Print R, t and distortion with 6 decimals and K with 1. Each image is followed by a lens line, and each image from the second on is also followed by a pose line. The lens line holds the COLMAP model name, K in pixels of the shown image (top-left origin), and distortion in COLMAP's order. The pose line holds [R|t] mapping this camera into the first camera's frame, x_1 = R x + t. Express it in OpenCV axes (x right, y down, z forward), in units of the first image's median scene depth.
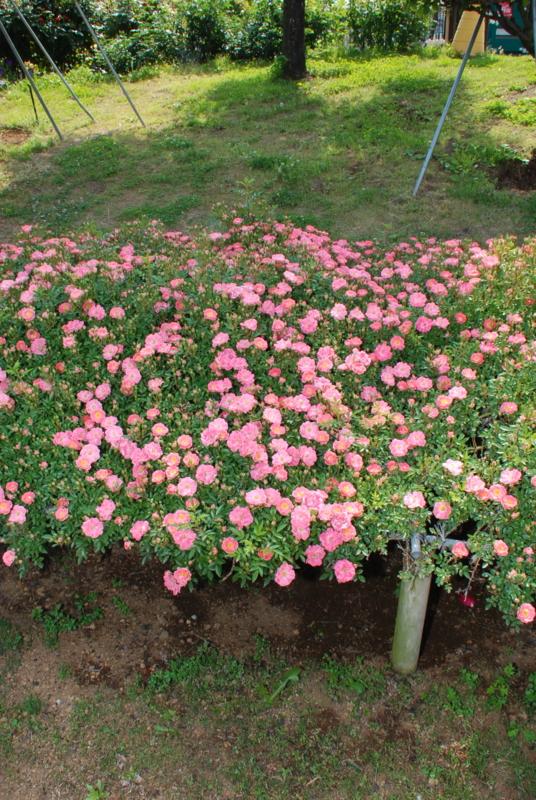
lens RADIAL K [[621.7, 0, 265.6], [0, 621.7, 402.9], [0, 0, 1]] dist [-0.163474, 0.097350]
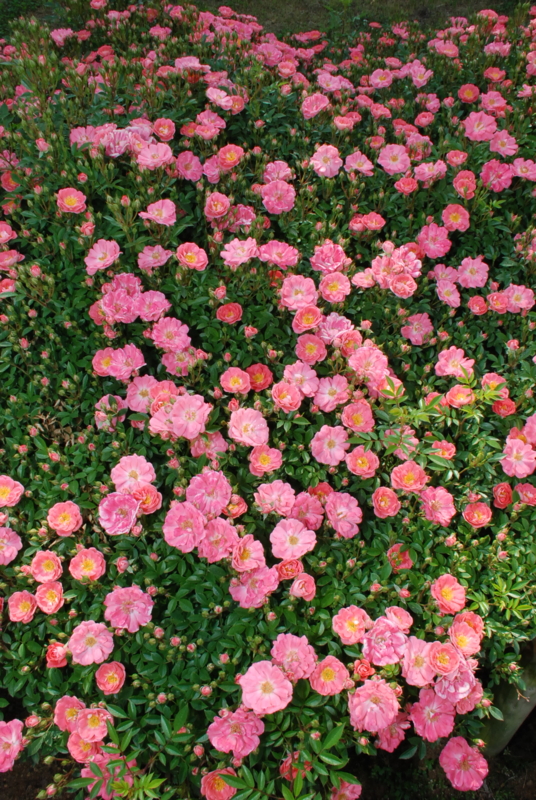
lens RADIAL K [[621.7, 0, 268.7], [0, 621.7, 399.1], [0, 0, 1]] dist [-0.163474, 0.097350]
pose [[0.978560, -0.152834, 0.138063, -0.029450], [0.111968, 0.957389, 0.266214, -0.102311], [-0.172867, -0.245048, 0.953975, 0.500115]]
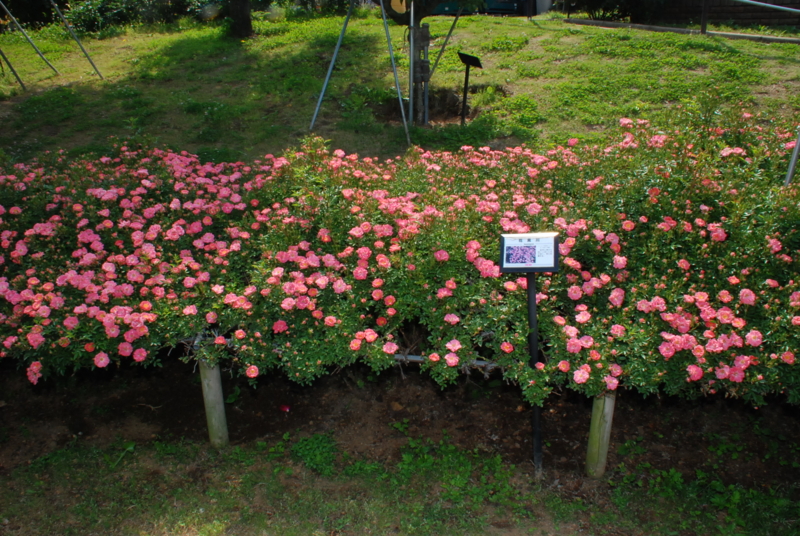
lens RADIAL K [[621.7, 0, 398.0], [0, 621.7, 263.7], [0, 0, 1]] dist [-0.163474, 0.097350]
pose [[0.981139, -0.049467, 0.186866, 0.373241], [0.073456, 0.989595, -0.123715, 0.213331], [-0.178802, 0.135108, 0.974564, -0.479590]]
